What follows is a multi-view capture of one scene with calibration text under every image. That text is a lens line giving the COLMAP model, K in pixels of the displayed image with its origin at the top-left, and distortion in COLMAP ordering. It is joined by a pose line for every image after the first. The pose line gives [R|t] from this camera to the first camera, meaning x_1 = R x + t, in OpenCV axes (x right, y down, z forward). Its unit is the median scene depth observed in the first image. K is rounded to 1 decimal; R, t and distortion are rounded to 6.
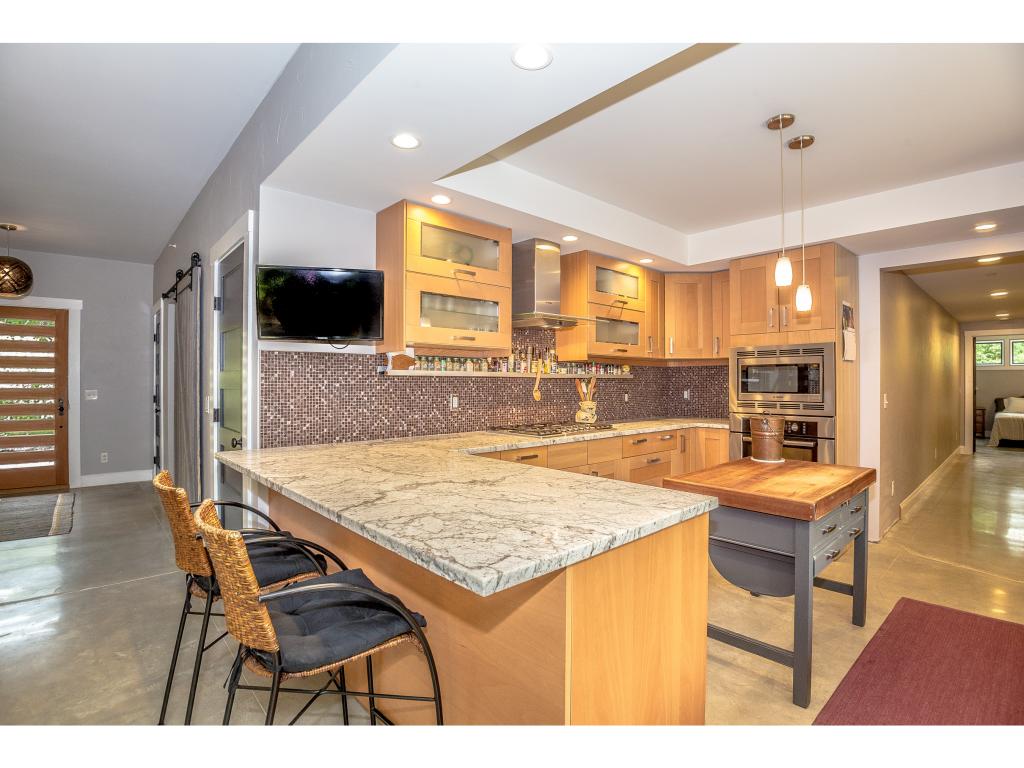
lens RADIAL K [[495.7, 0, 511.4], [0, 495.7, 380.3], [0, 0, 1]] dist [-0.000534, -0.000045]
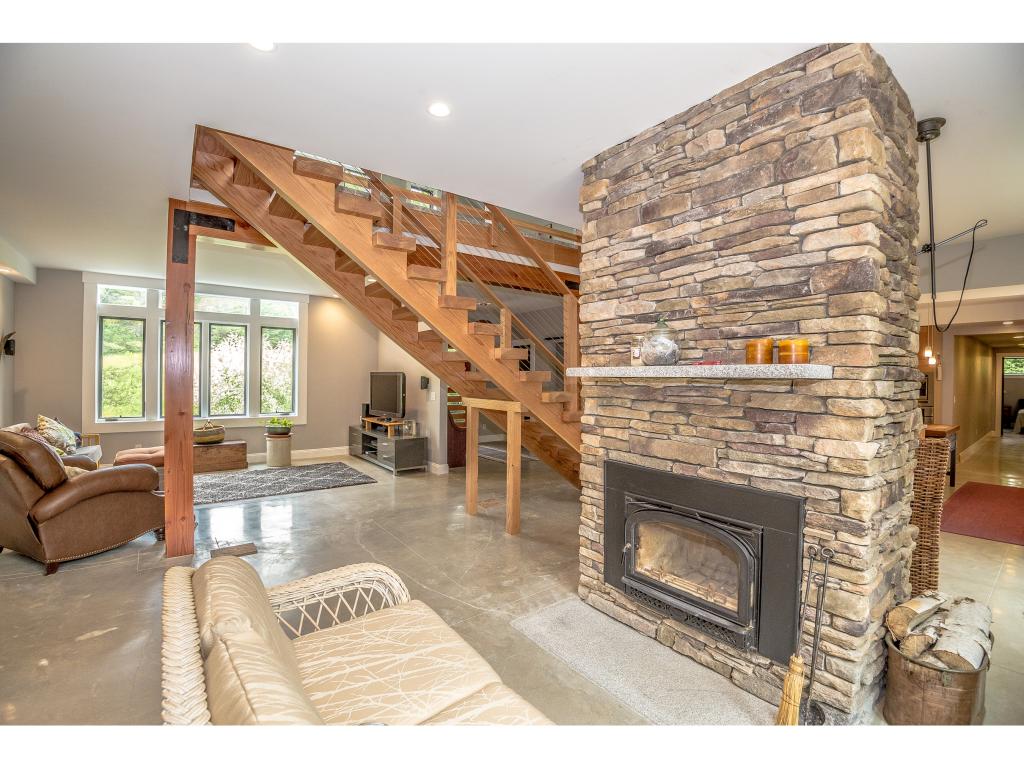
lens RADIAL K [[454.8, 0, 512.8], [0, 454.8, 379.9], [0, 0, 1]] dist [-0.001848, 0.000206]
pose [[0.997286, 0.011300, -0.072751, -0.981376], [-0.010670, 0.999902, 0.009049, -0.040967], [0.072847, -0.008248, 0.997309, -1.053547]]
